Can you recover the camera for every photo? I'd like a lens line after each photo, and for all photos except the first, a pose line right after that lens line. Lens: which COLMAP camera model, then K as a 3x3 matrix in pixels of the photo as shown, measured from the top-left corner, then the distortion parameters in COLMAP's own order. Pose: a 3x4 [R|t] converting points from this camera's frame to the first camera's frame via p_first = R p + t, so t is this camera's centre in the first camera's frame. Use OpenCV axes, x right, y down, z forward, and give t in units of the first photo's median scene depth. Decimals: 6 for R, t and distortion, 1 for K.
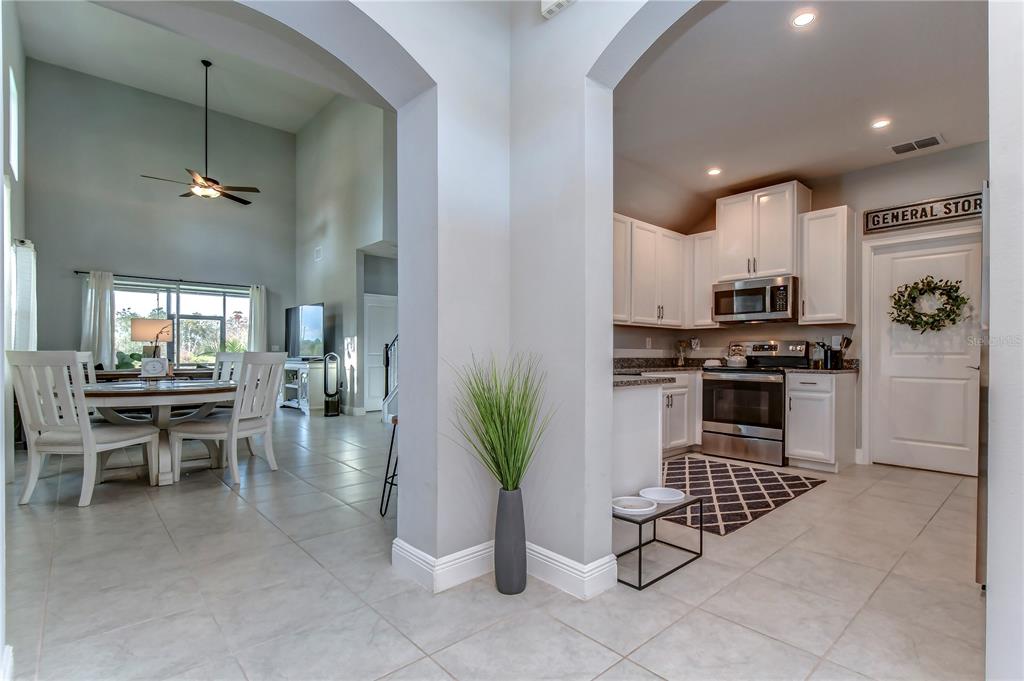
lens RADIAL K [[457.1, 0, 472.0], [0, 457.1, 354.0], [0, 0, 1]] dist [0.007676, -0.005019]
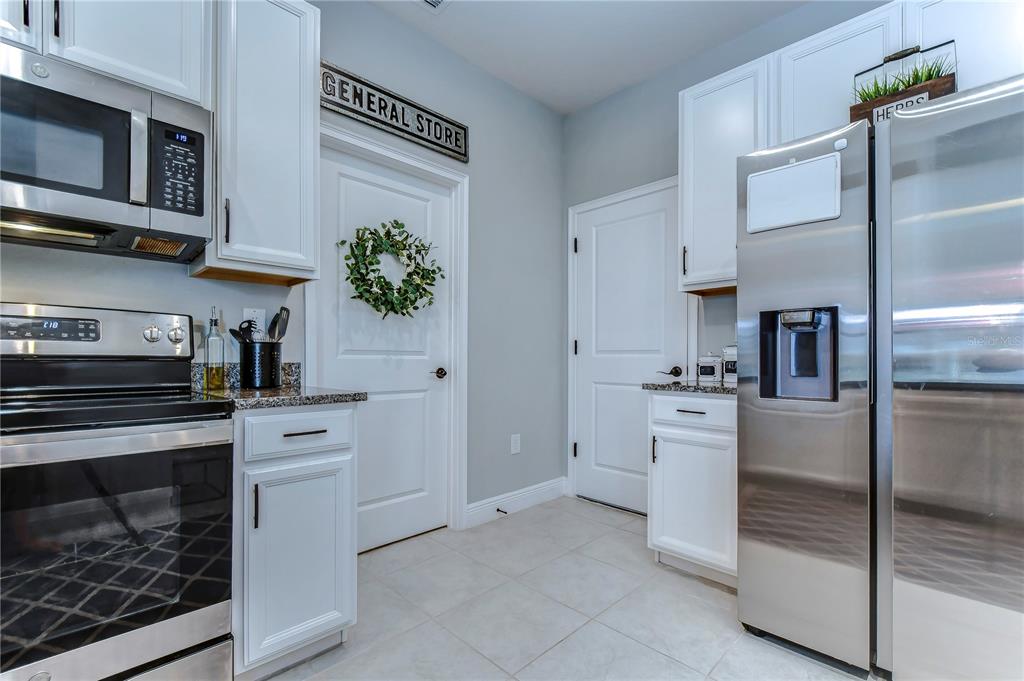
lens RADIAL K [[457.1, 0, 540.9], [0, 457.1, 362.4], [0, 0, 1]] dist [0.007676, -0.005019]
pose [[-0.164590, -0.014732, 0.986252, 0.365272], [-0.005071, 0.999888, 0.014090, 0.003084], [-0.986349, -0.002683, -0.164646, 0.899102]]
